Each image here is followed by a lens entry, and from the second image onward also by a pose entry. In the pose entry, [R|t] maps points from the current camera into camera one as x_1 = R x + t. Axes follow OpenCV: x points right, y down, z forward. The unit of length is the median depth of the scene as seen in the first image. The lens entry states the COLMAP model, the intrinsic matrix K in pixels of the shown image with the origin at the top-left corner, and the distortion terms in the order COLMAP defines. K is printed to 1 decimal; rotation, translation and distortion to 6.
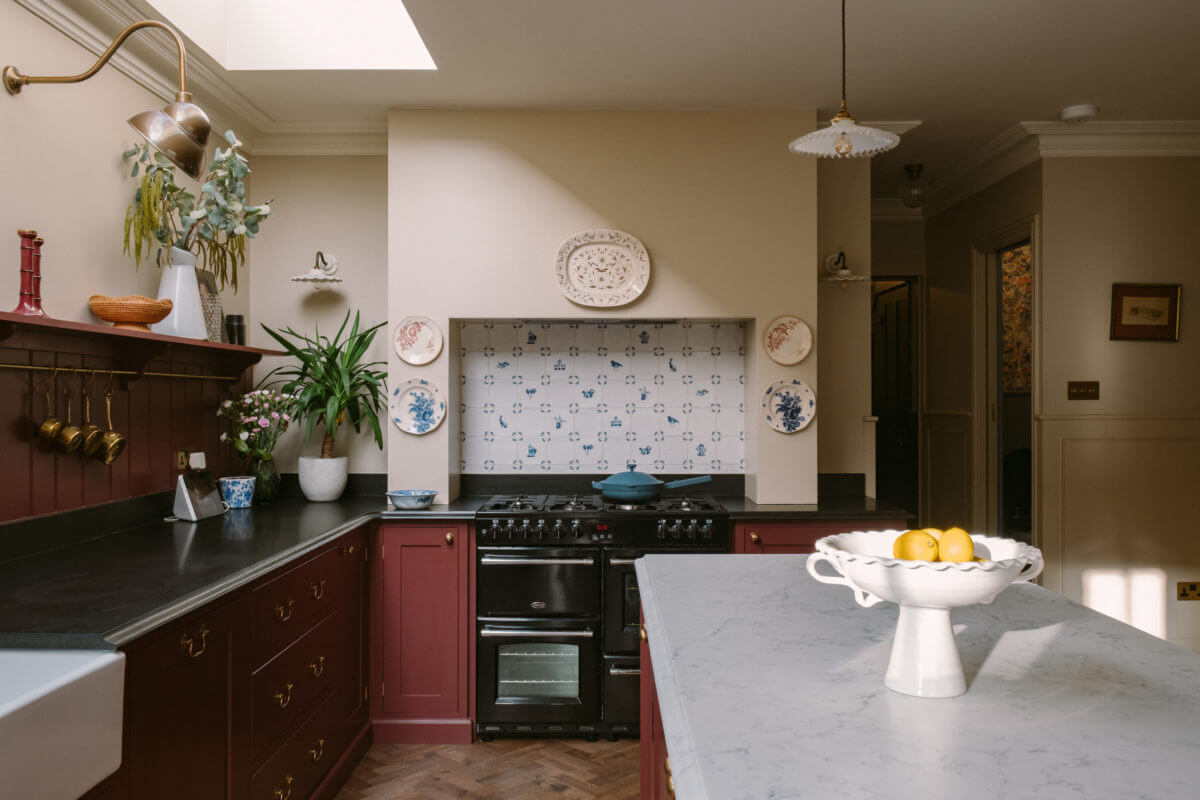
lens RADIAL K [[1006.0, 0, 600.0], [0, 1006.0, 400.0], [0, 0, 1]] dist [0.000215, -0.000140]
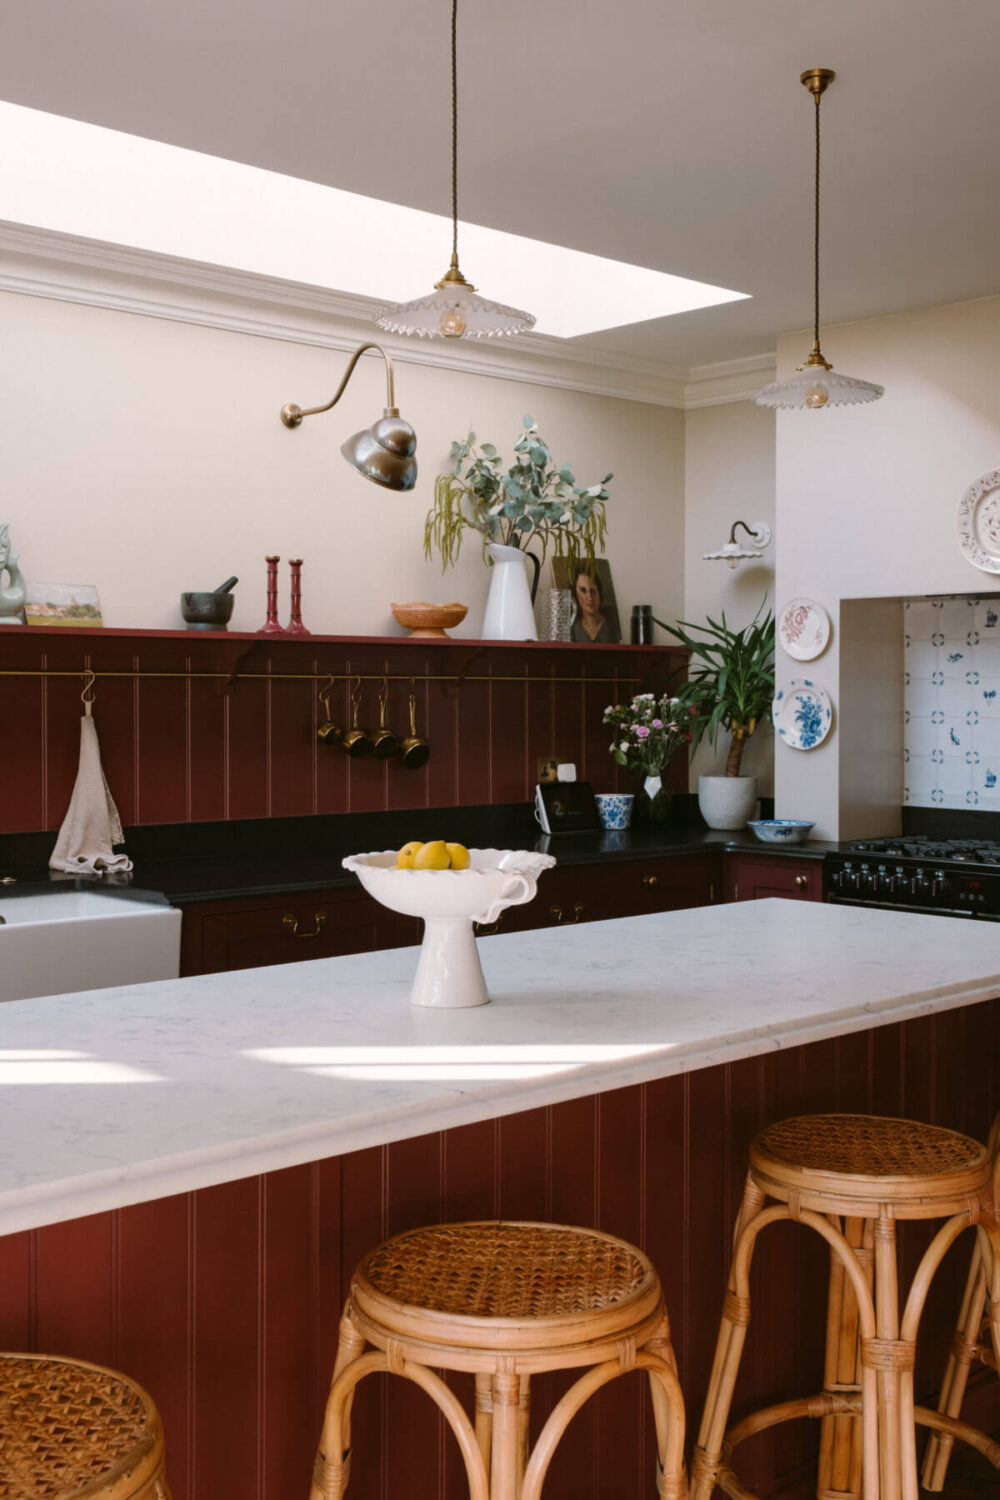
lens RADIAL K [[1660.8, 0, 500.0], [0, 1660.8, 750.0], [0, 0, 1]] dist [-0.000369, -0.022484]
pose [[0.686703, 0.024681, -0.726519, 0.589831], [-0.001359, 0.999465, 0.032669, -0.007684], [0.726936, -0.021447, 0.686370, -0.058542]]
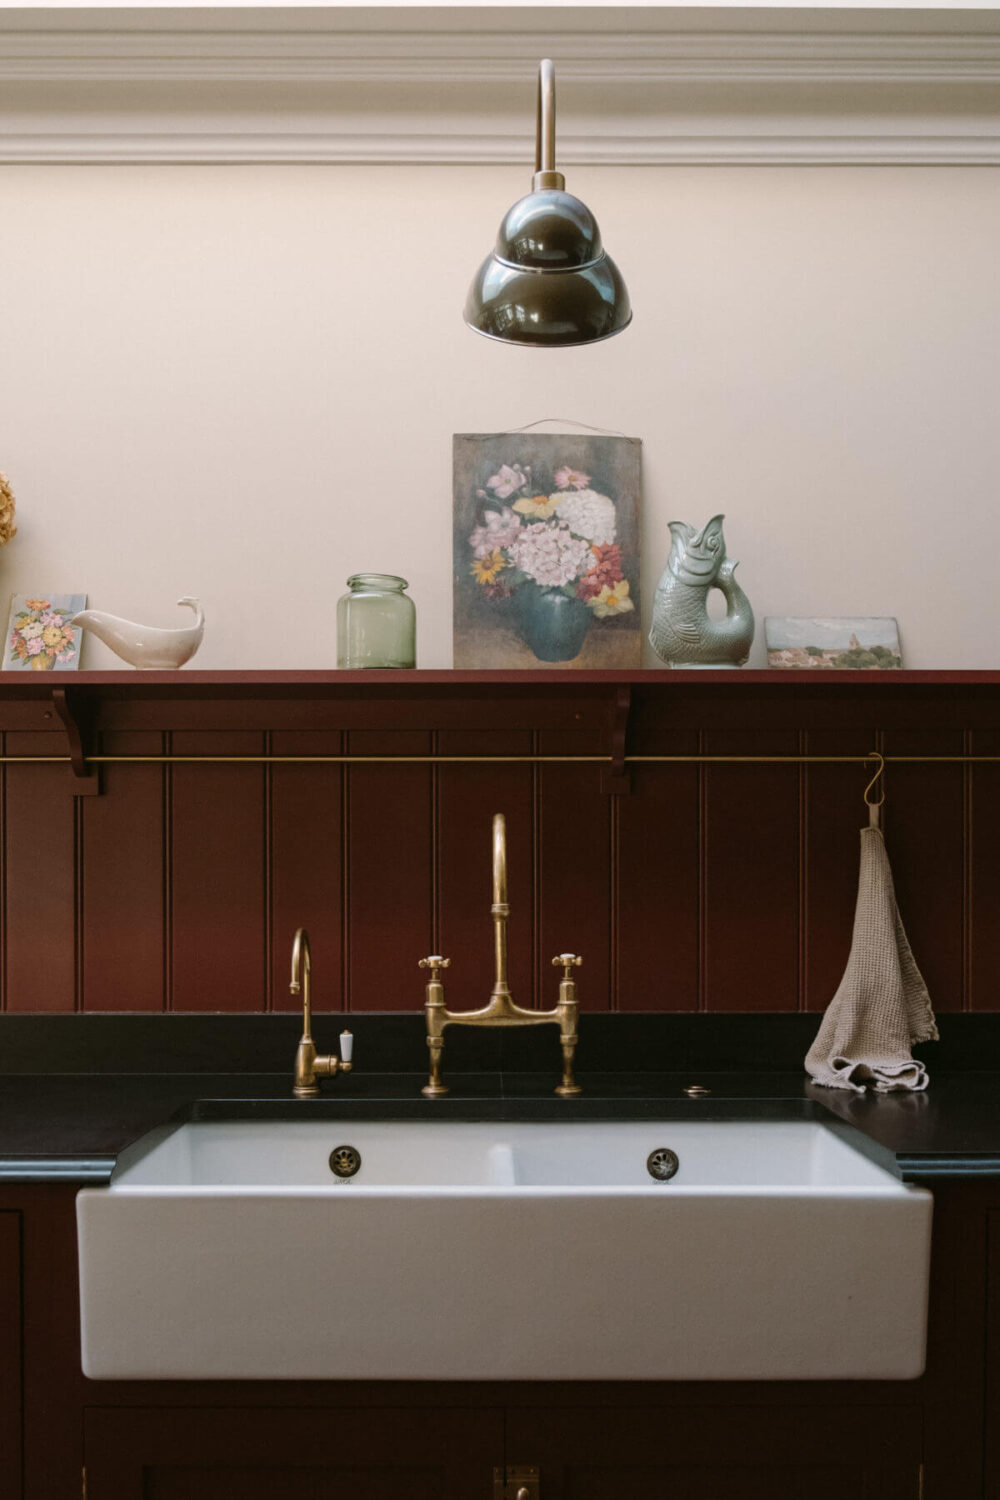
lens RADIAL K [[1340.3, 0, 499.0], [0, 1340.3, 913.8], [0, 0, 1]] dist [-0.022330, -0.004441]
pose [[0.016215, 0.011517, -0.999802, 0.150537], [0.003739, 0.999926, 0.011579, 0.032982], [0.999862, -0.003926, 0.016170, 0.329197]]
